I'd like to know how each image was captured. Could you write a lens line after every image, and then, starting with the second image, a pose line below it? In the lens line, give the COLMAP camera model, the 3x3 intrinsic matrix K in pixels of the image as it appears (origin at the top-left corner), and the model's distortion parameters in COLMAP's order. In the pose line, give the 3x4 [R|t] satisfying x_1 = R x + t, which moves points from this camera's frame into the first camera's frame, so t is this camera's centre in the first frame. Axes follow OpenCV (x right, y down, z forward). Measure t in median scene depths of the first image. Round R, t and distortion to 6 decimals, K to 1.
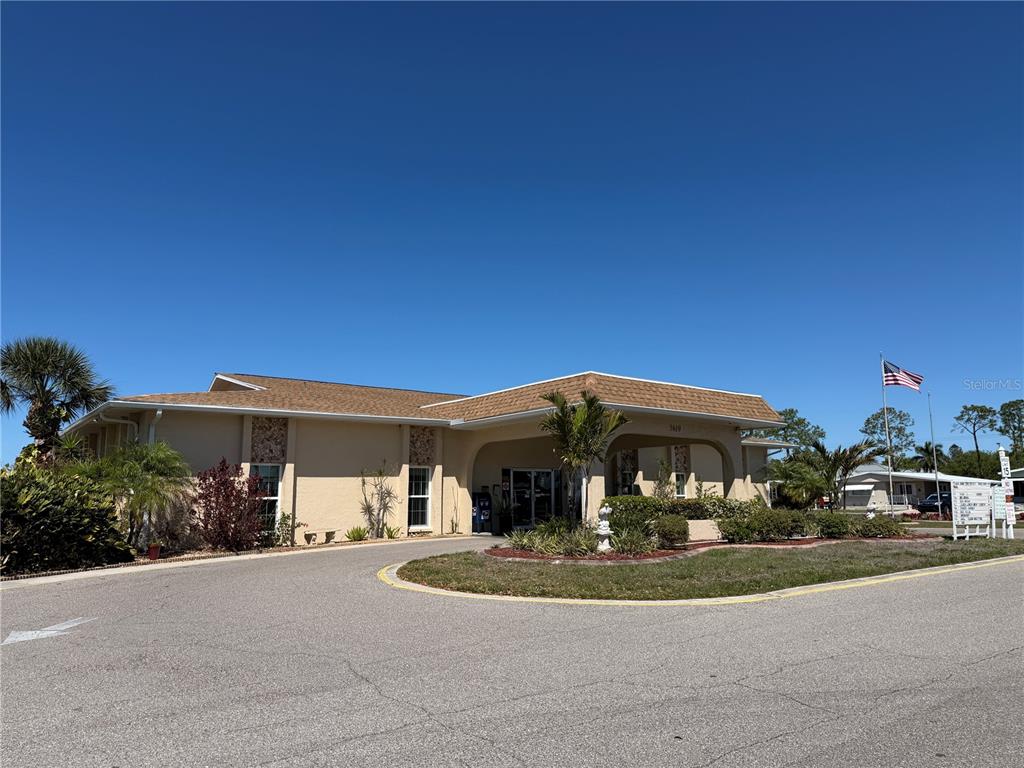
lens RADIAL K [[719.1, 0, 511.6], [0, 719.1, 384.7], [0, 0, 1]] dist [0.003329, 0.000533]
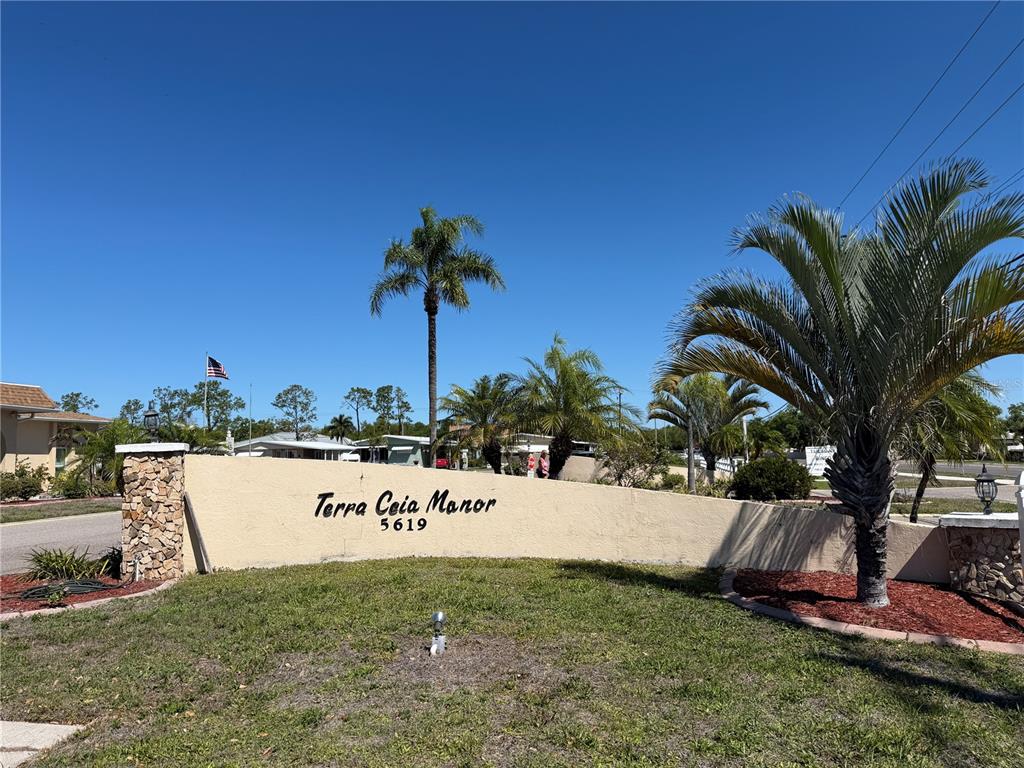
lens RADIAL K [[719.1, 0, 511.9], [0, 719.1, 384.1], [0, 0, 1]] dist [0.003329, 0.000533]
pose [[0.765067, 0.057551, 0.641373, 0.046241], [-0.088952, 0.995895, 0.016745, -0.021732], [-0.637777, -0.069863, 0.767046, -0.122118]]
